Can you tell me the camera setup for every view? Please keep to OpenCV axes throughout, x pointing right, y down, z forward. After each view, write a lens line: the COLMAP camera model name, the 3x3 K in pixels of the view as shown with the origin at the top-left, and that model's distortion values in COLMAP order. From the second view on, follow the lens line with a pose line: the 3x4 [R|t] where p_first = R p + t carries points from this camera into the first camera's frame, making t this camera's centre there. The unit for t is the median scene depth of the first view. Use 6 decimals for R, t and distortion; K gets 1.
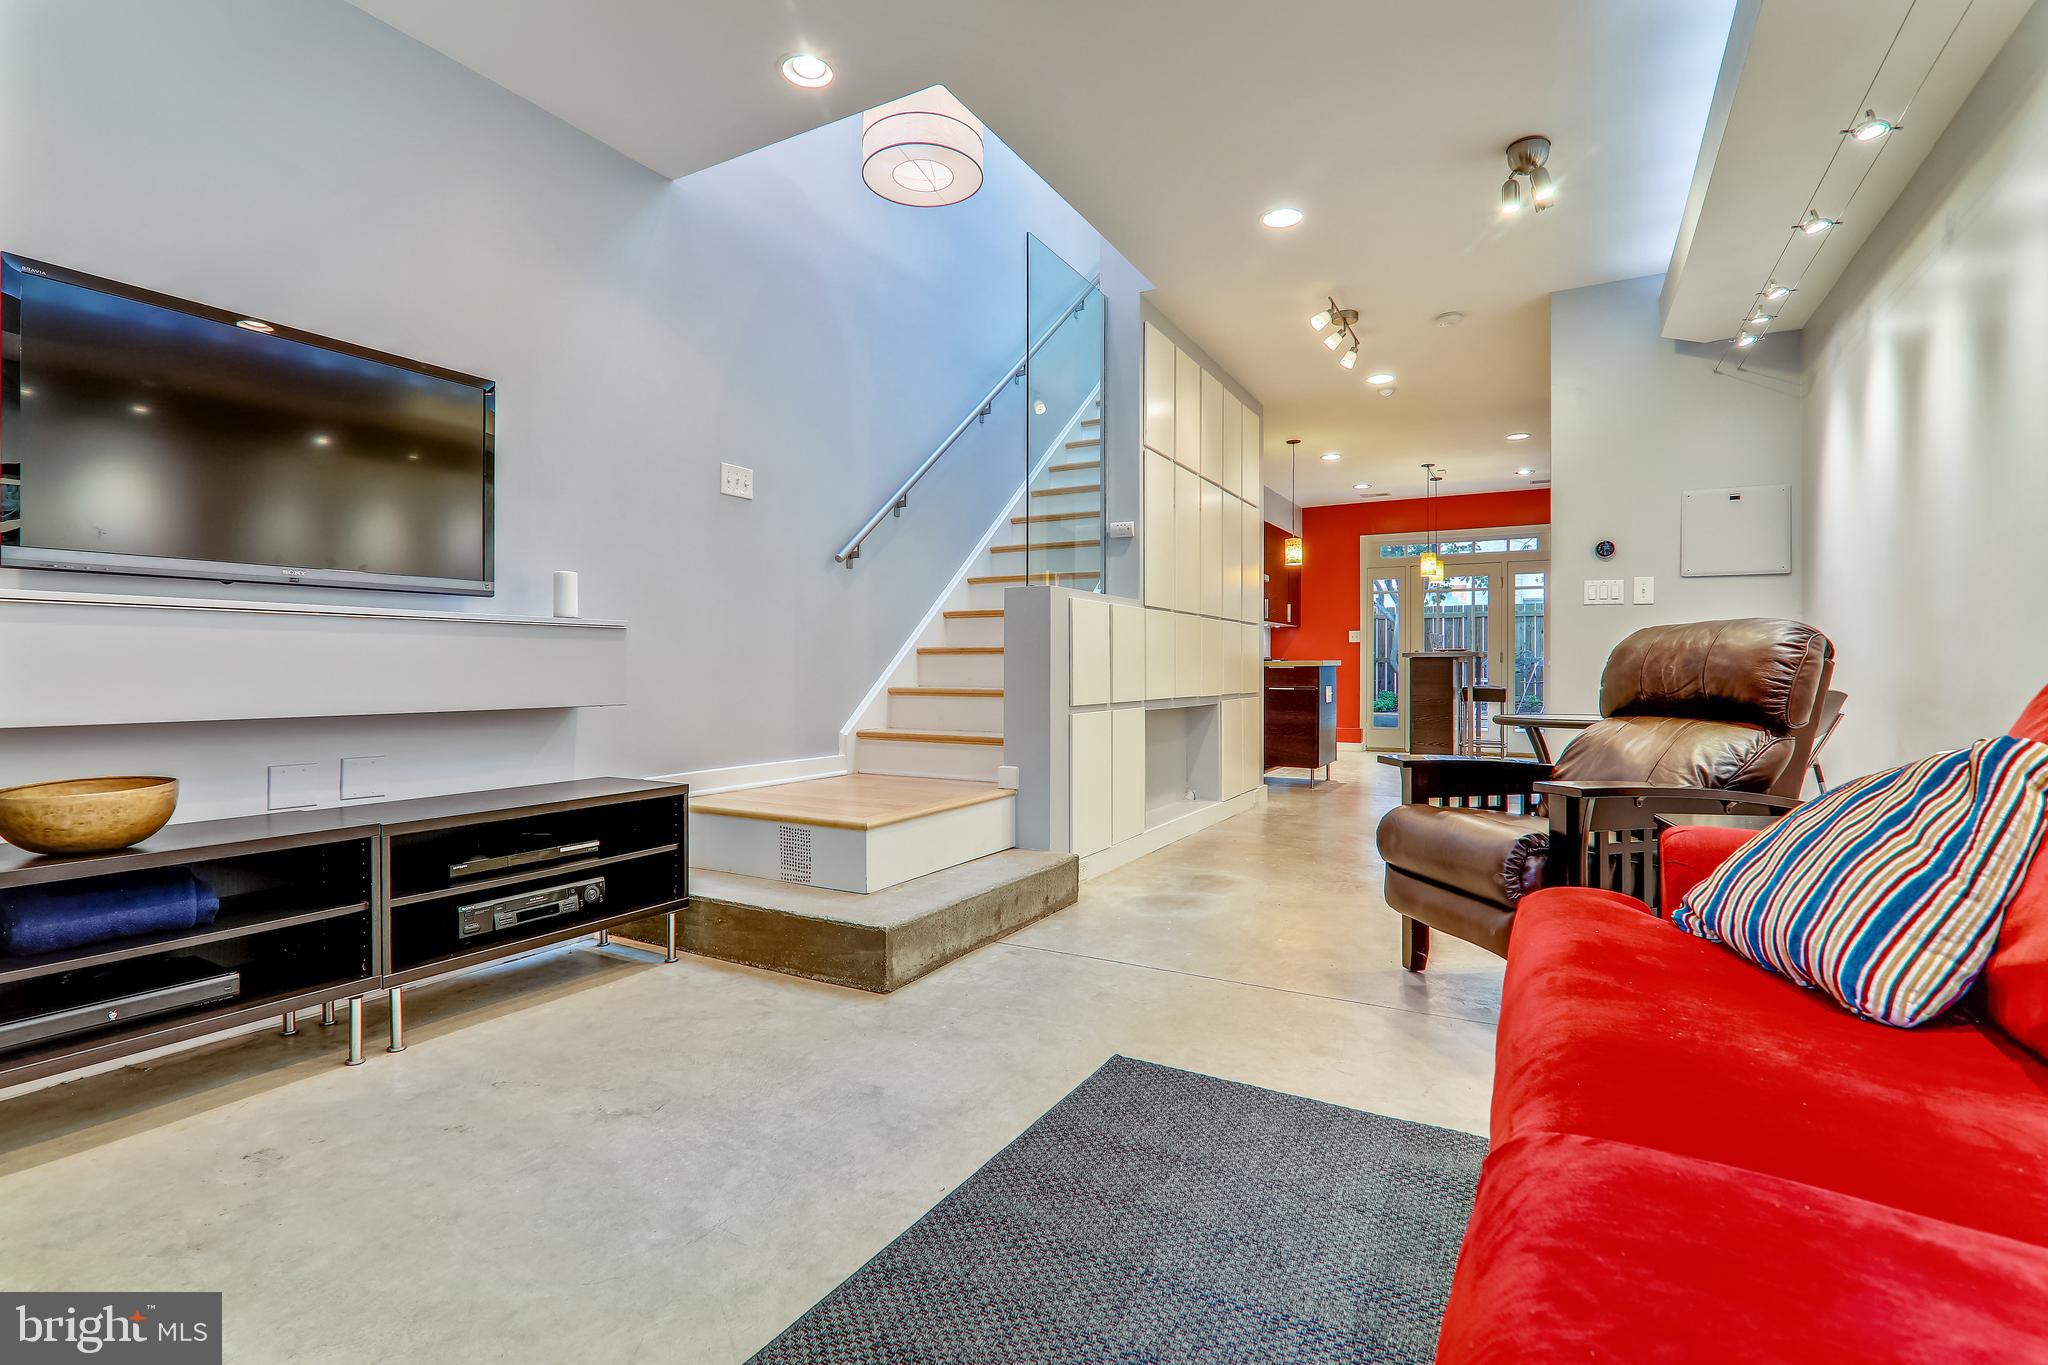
lens RADIAL K [[948.5, 0, 1024.0], [0, 948.5, 682.5], [0, 0, 1]] dist [-0.001814, -0.013077]
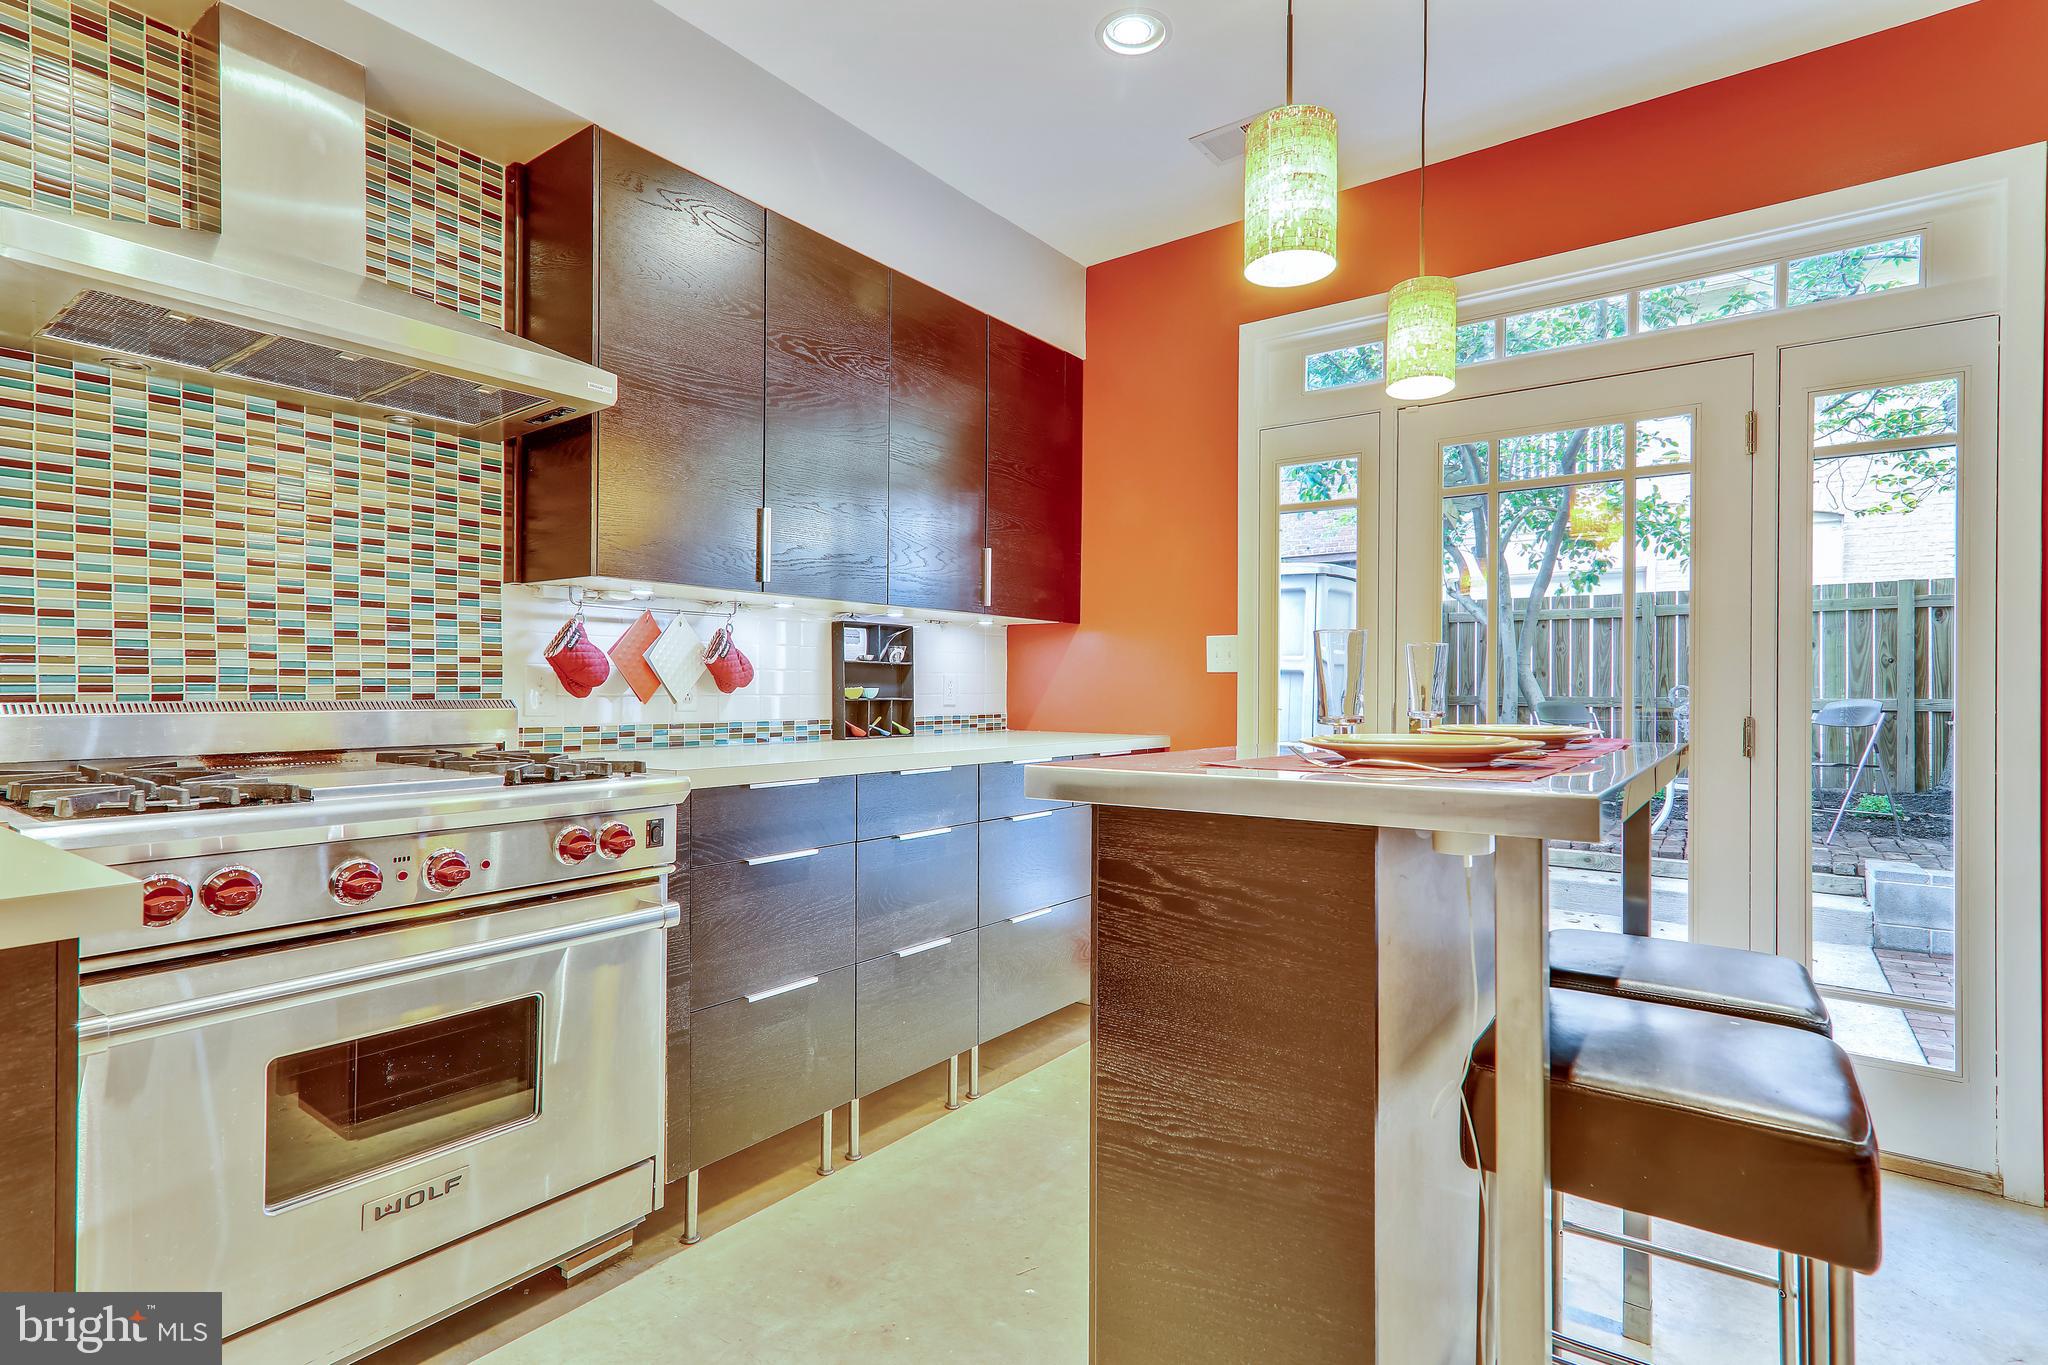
lens RADIAL K [[1003.7, 0, 1021.5], [0, 1003.7, 722.2], [0, 0, 1]] dist [0.001252, 0.000172]
pose [[0.991207, 0.008871, -0.132025, 0.238136], [-0.006607, 0.999824, 0.017575, -0.022878], [0.132157, -0.016548, 0.991091, 0.484130]]
